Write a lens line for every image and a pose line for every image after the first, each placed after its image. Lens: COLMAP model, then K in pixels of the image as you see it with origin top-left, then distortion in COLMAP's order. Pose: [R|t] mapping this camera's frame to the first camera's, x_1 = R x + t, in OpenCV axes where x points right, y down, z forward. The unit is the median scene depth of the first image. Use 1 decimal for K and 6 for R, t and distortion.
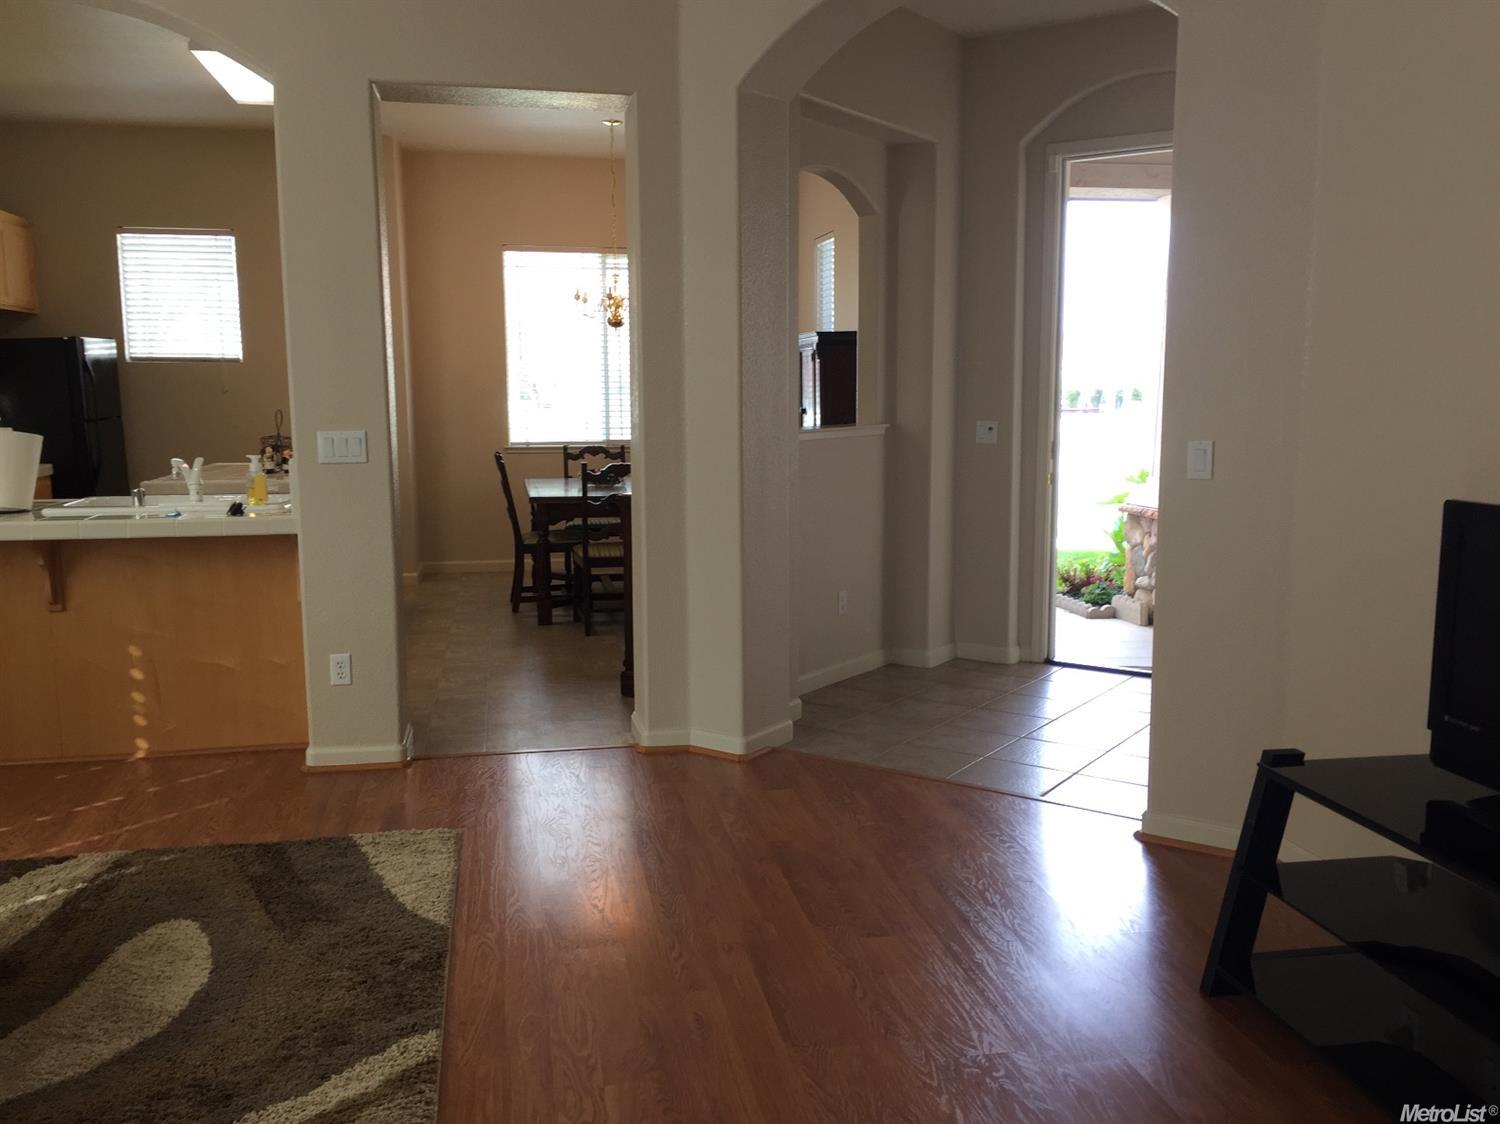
lens RADIAL K [[1290.6, 0, 744.7], [0, 1290.6, 561.2], [0, 0, 1]] dist [0.087010, -0.127674]
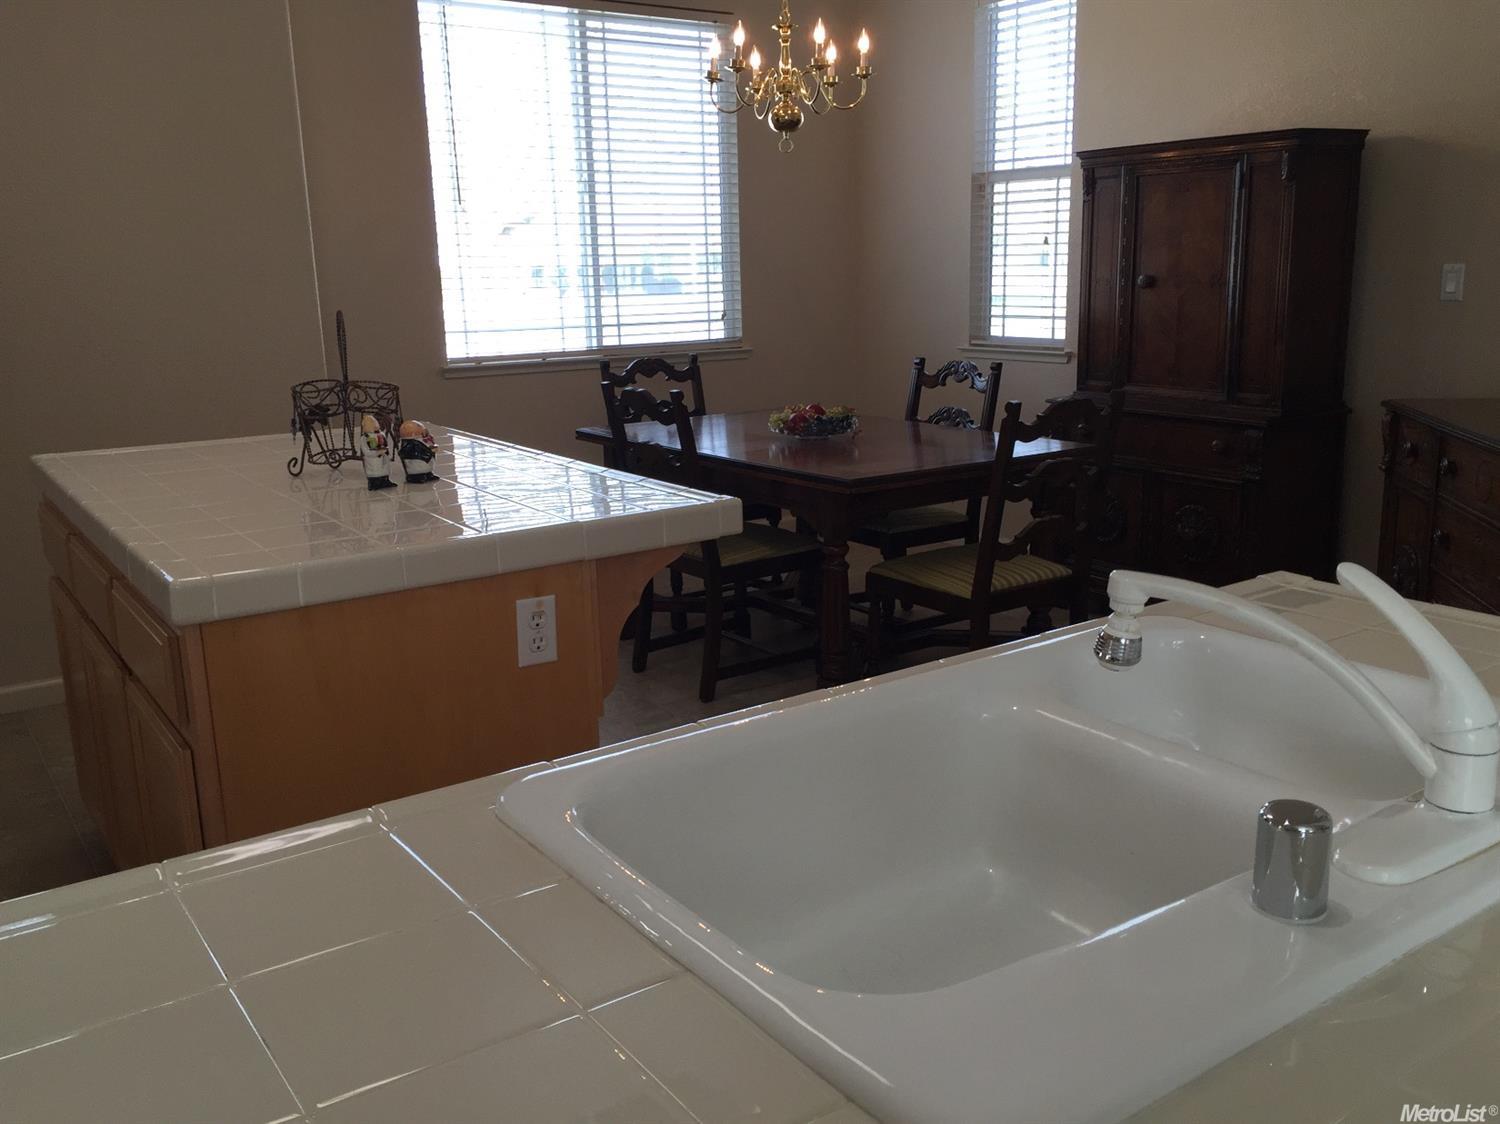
lens RADIAL K [[1290.6, 0, 749.9], [0, 1290.6, 569.4], [0, 0, 1]] dist [0.087010, -0.127674]
pose [[0.911532, -0.114155, 0.395068, -0.609938], [0.076707, 0.991036, 0.109376, -0.111821], [-0.404012, -0.069396, 0.912118, 0.912188]]
